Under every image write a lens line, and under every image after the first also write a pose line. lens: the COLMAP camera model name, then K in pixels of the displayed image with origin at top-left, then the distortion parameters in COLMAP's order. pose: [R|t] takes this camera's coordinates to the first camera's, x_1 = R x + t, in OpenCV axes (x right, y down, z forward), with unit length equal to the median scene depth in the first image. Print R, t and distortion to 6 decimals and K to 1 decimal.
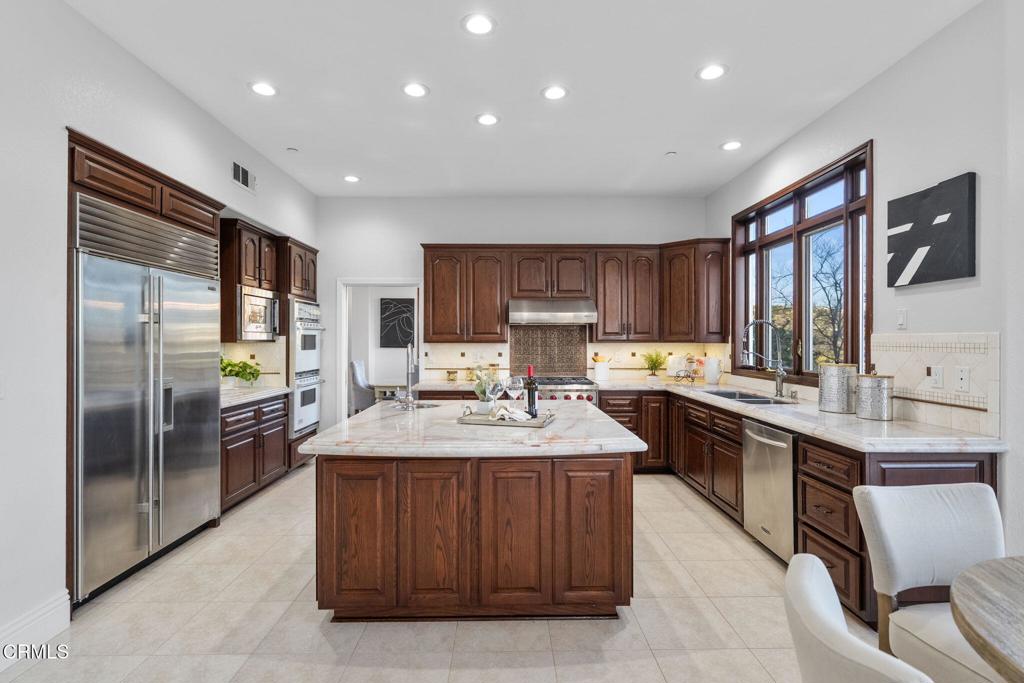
lens RADIAL K [[501.8, 0, 512.0], [0, 501.8, 341.5], [0, 0, 1]] dist [0.000795, 0.000085]
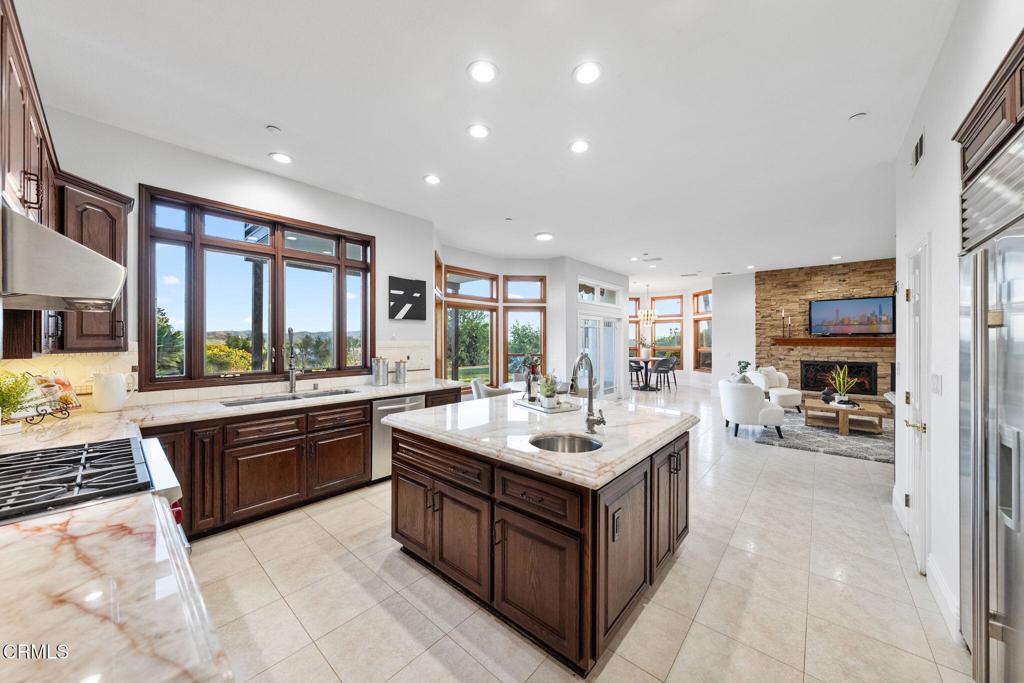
lens RADIAL K [[355.2, 0, 512.0], [0, 355.2, 341.5], [0, 0, 1]] dist [0.000002, 0.000023]
pose [[-0.741344, -0.003822, 0.671114, -0.578167], [0.000359, 0.999981, 0.006091, -0.023384], [-0.671125, 0.004757, -0.741329, 1.735705]]
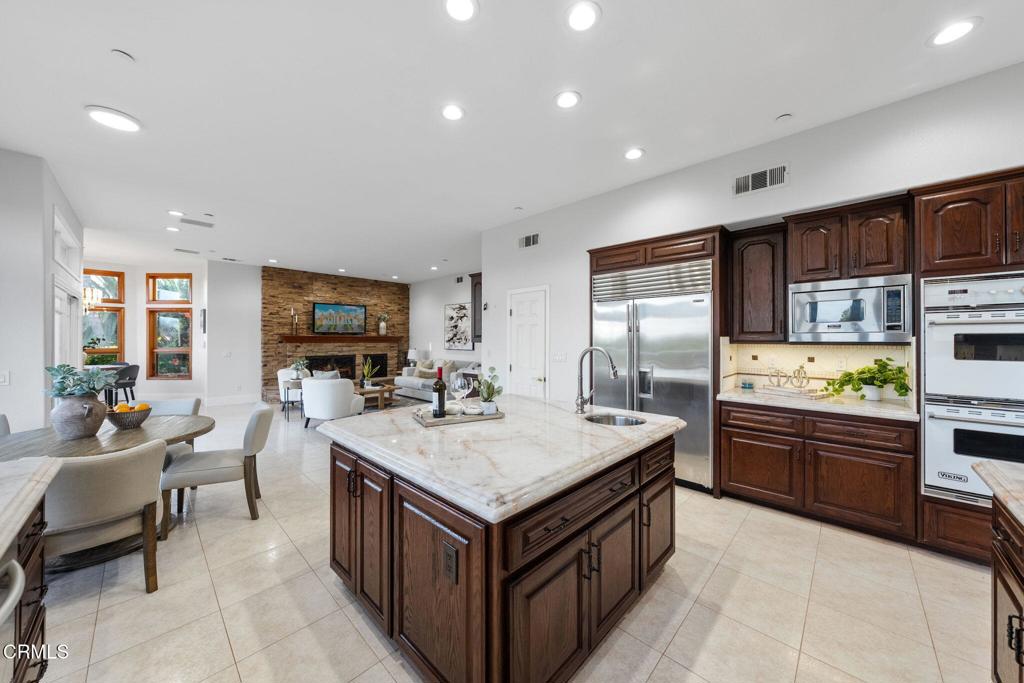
lens RADIAL K [[355.2, 0, 512.0], [0, 355.2, 341.5], [0, 0, 1]] dist [0.000002, 0.000023]
pose [[-0.707947, 0.005250, -0.706246, 0.440684], [-0.001366, 0.999960, 0.008803, -0.012852], [0.706264, 0.007196, -0.707912, 1.586032]]
